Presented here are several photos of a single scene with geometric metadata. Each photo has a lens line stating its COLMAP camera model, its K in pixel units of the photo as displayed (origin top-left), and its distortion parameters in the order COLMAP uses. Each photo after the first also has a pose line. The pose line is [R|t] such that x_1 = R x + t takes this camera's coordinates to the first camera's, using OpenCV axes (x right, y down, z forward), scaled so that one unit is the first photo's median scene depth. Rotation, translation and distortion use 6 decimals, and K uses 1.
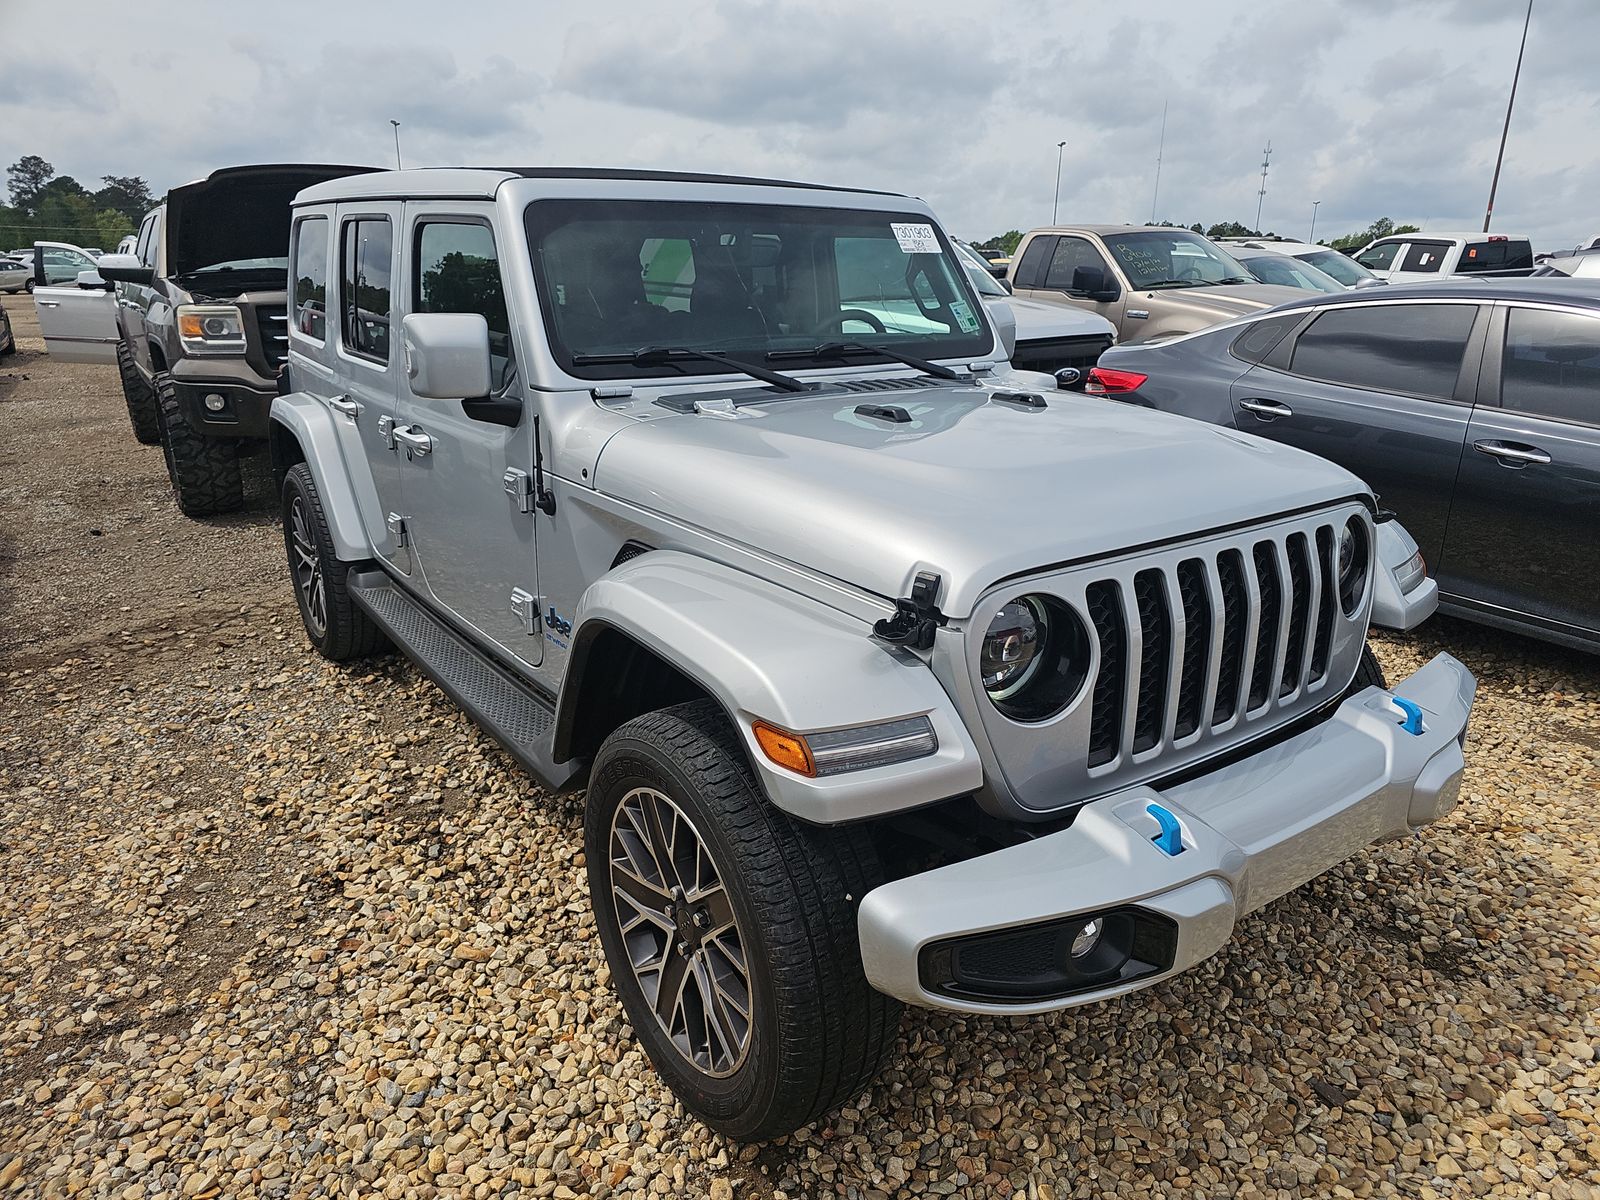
lens RADIAL K [[1069.9, 0, 805.2], [0, 1069.9, 602.5], [0, 0, 1]] dist [0.027805, -0.012814]
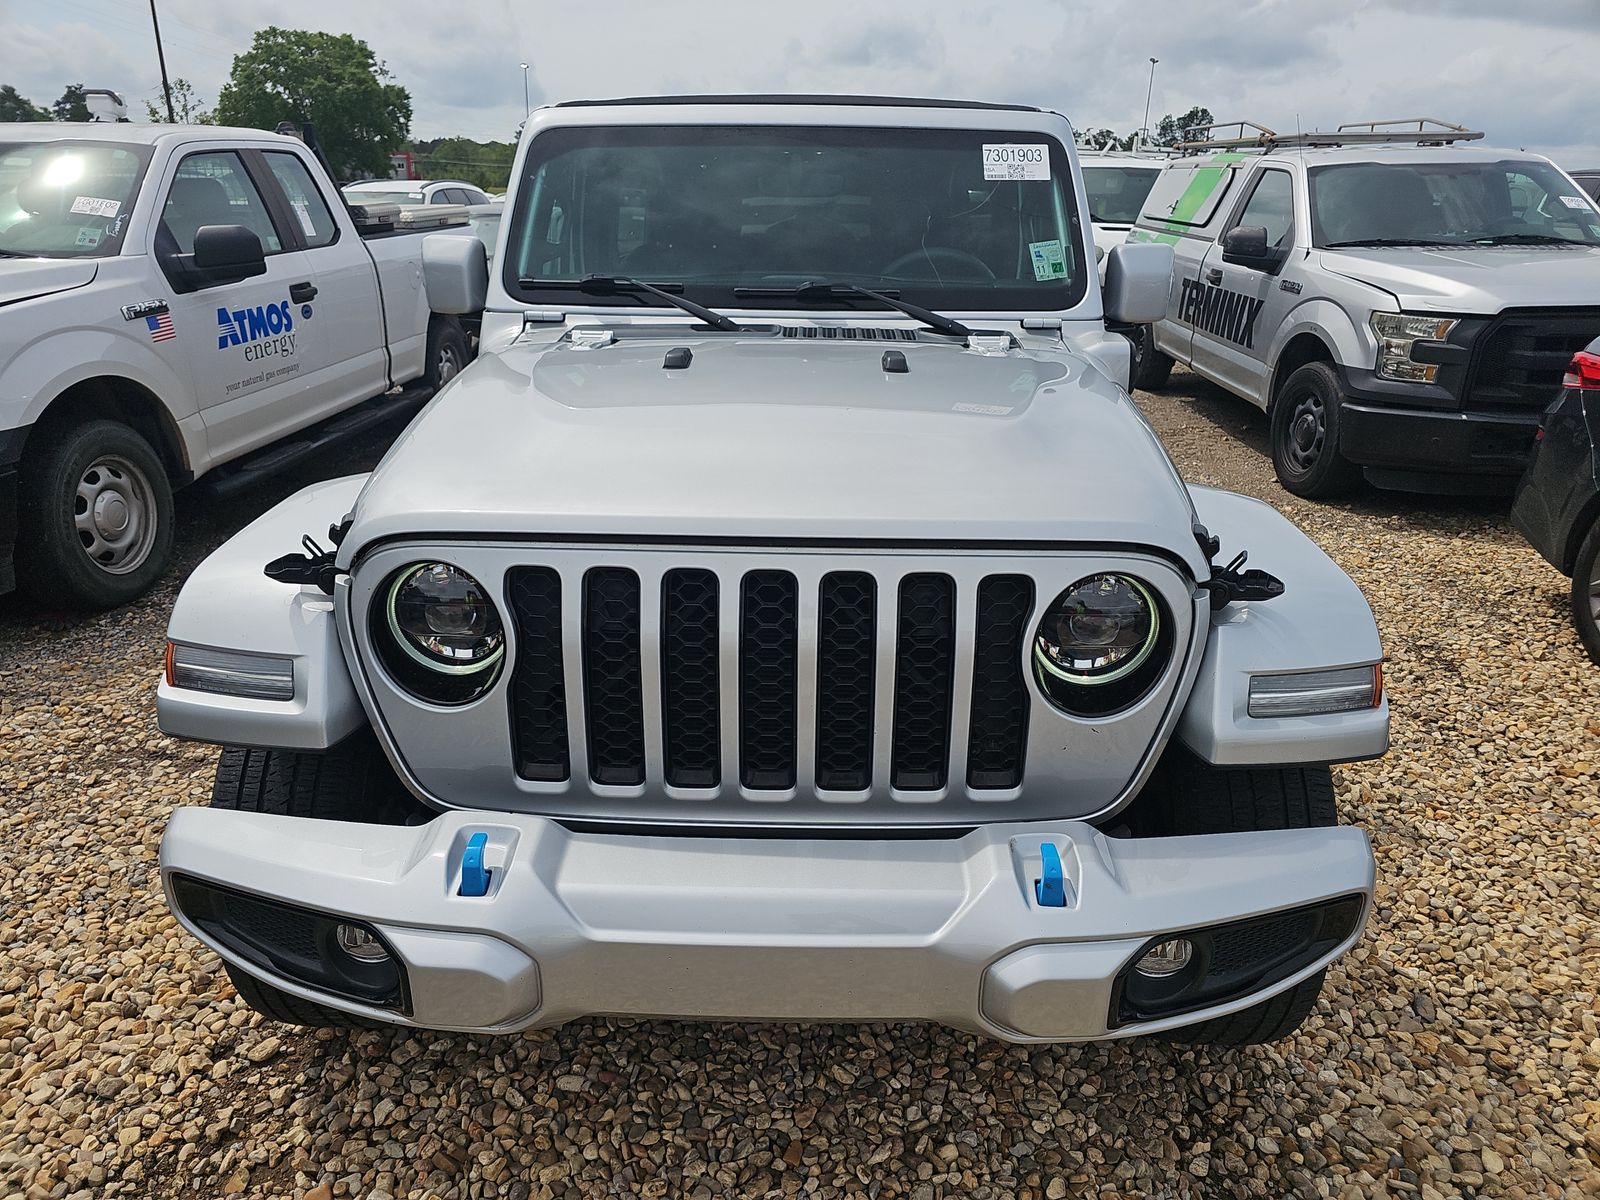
lens RADIAL K [[1069.9, 0, 793.9], [0, 1069.9, 600.0], [0, 0, 1]] dist [0.027805, -0.012814]
pose [[0.794643, 0.217049, -0.566950, 0.632956], [-0.189948, 0.975904, 0.107379, -0.084873], [0.576596, 0.022364, 0.816724, 0.294722]]
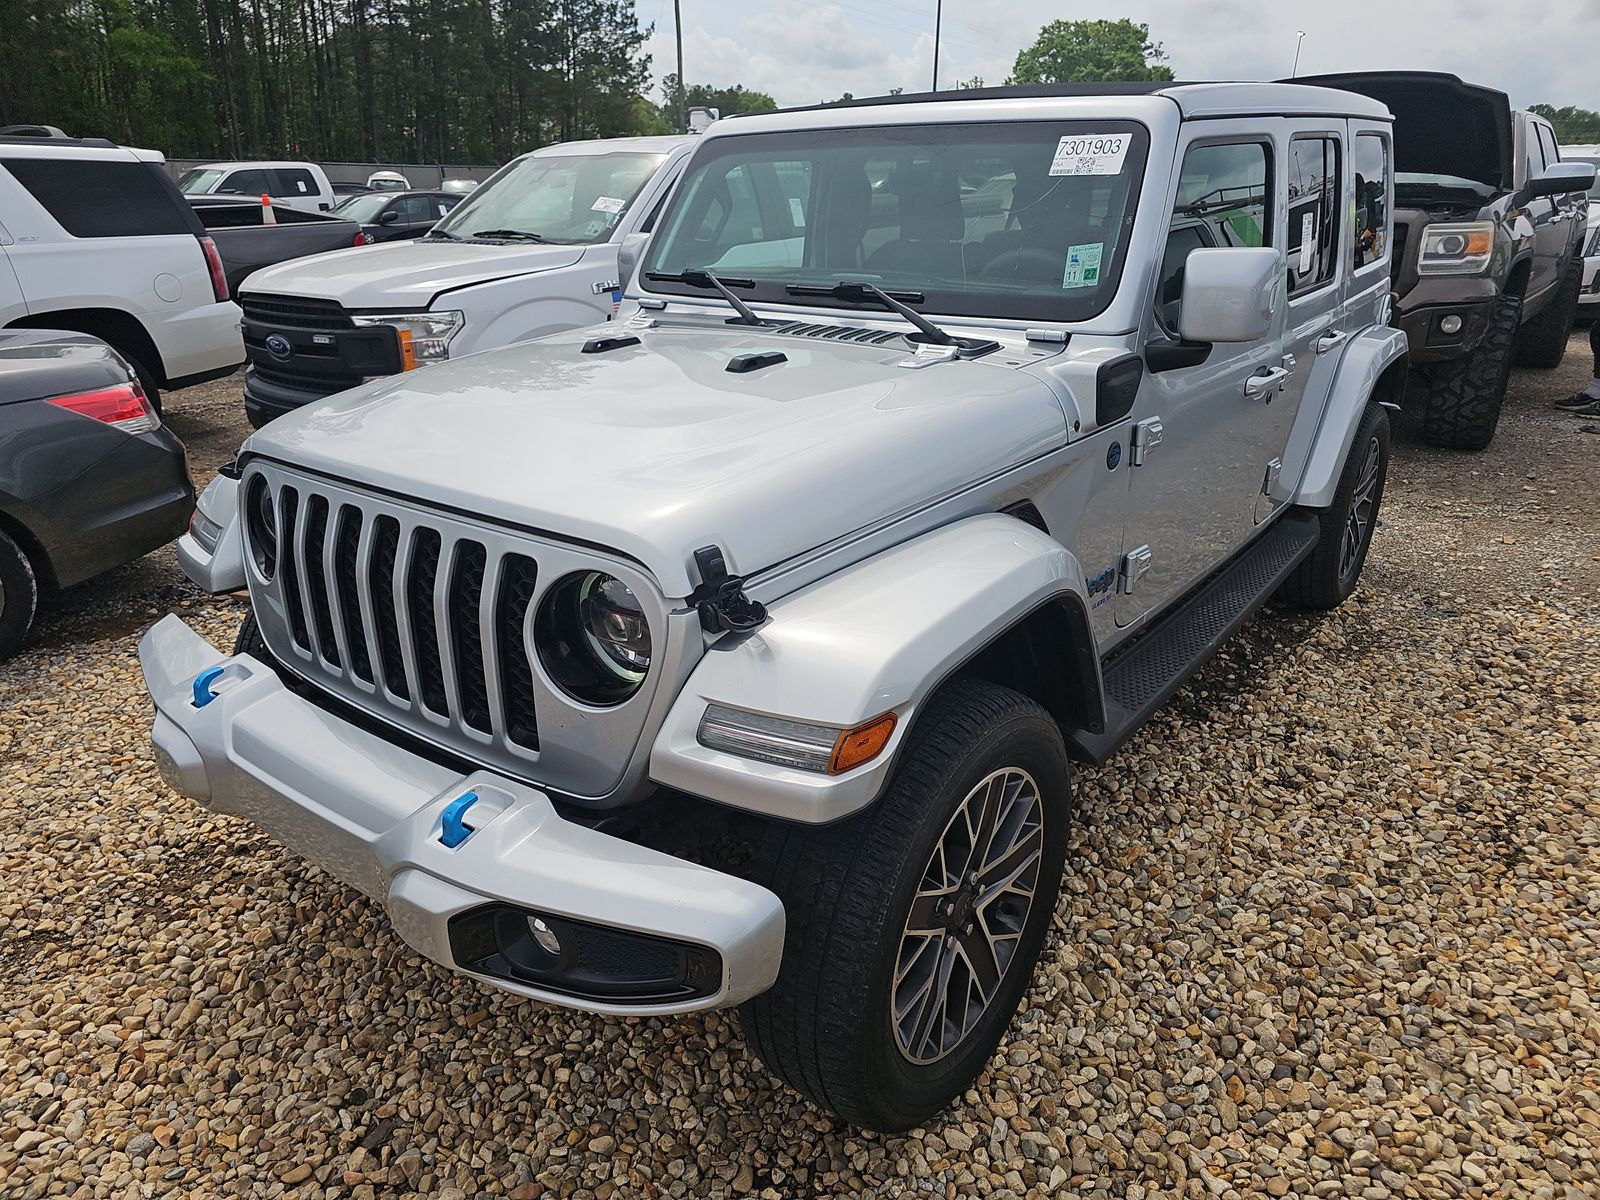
lens RADIAL K [[1069.9, 0, 794.2], [0, 1069.9, 602.8], [0, 0, 1]] dist [0.027805, -0.012814]
pose [[0.281892, 0.346793, -0.894579, 1.016245], [-0.279244, 0.921682, 0.269307, -0.246454], [0.917911, 0.173890, 0.356654, 0.750457]]
